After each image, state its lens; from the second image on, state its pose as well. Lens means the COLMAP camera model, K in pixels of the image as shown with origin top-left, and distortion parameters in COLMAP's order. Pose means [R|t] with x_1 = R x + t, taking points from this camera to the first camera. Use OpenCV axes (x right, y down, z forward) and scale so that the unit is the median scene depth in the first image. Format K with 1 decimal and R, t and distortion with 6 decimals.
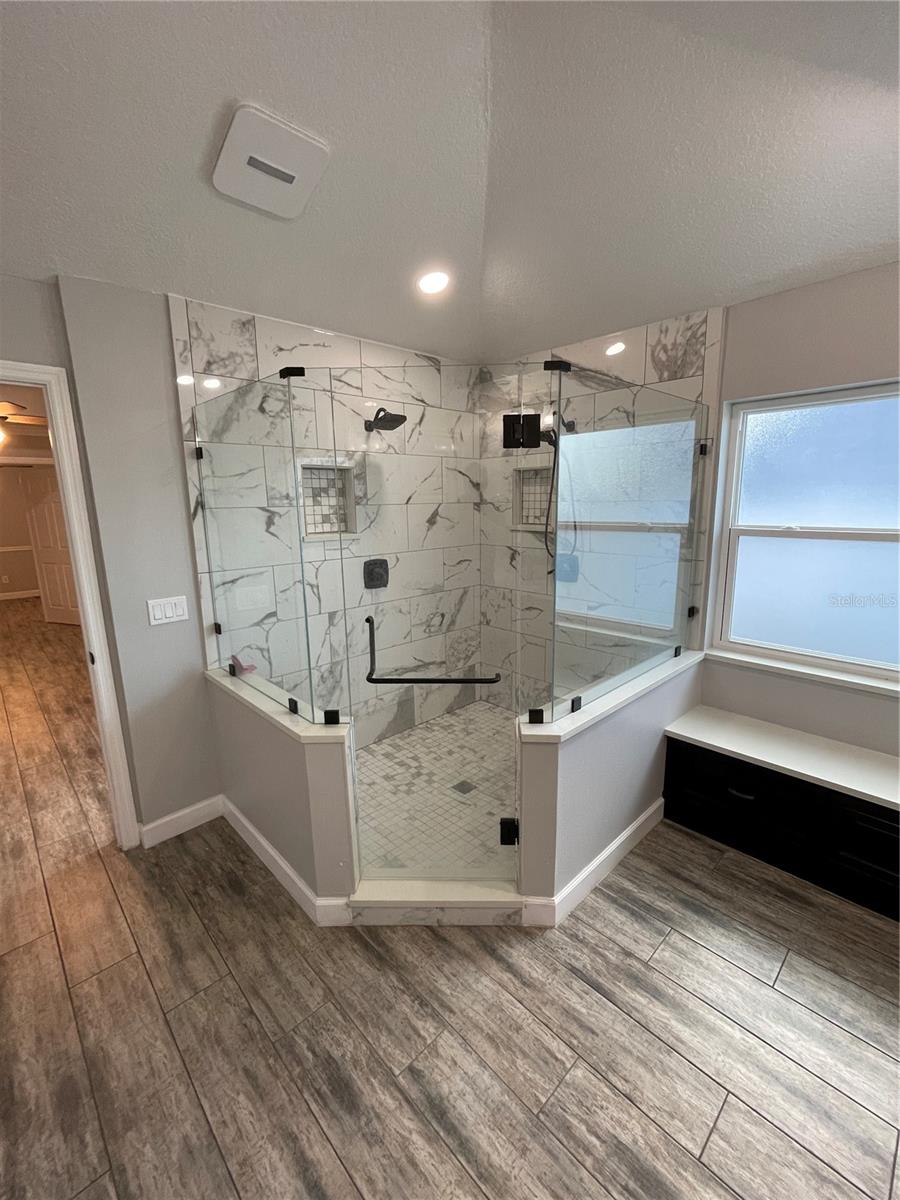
lens RADIAL K [[492.1, 0, 450.3], [0, 492.1, 601.0], [0, 0, 1]] dist [-0.000804, -0.001072]
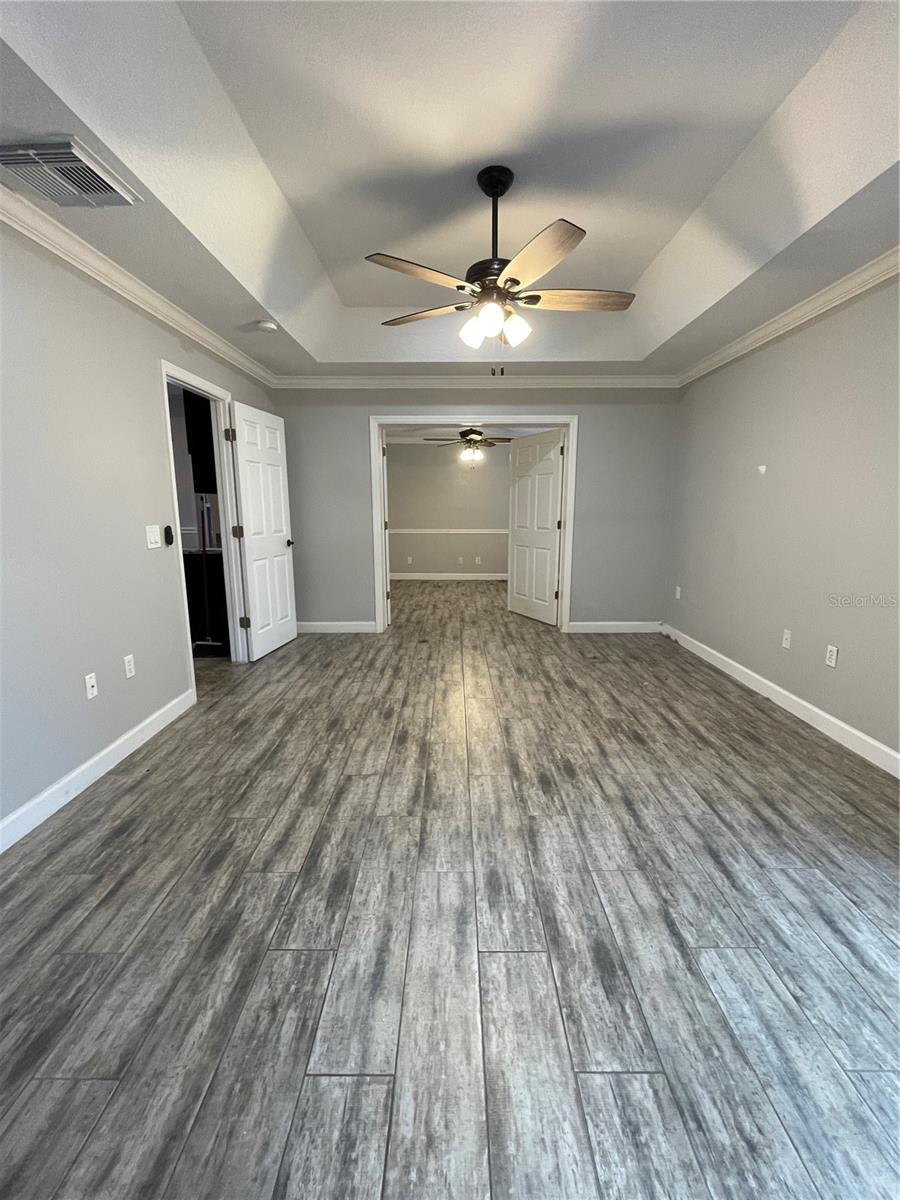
lens RADIAL K [[492.1, 0, 448.5], [0, 492.1, 598.6], [0, 0, 1]] dist [-0.000804, -0.001072]
pose [[0.707132, 0.146058, -0.691832, -0.528795], [-0.158646, 0.986260, 0.046062, -0.004141], [0.689054, 0.077184, 0.720588, 0.524546]]
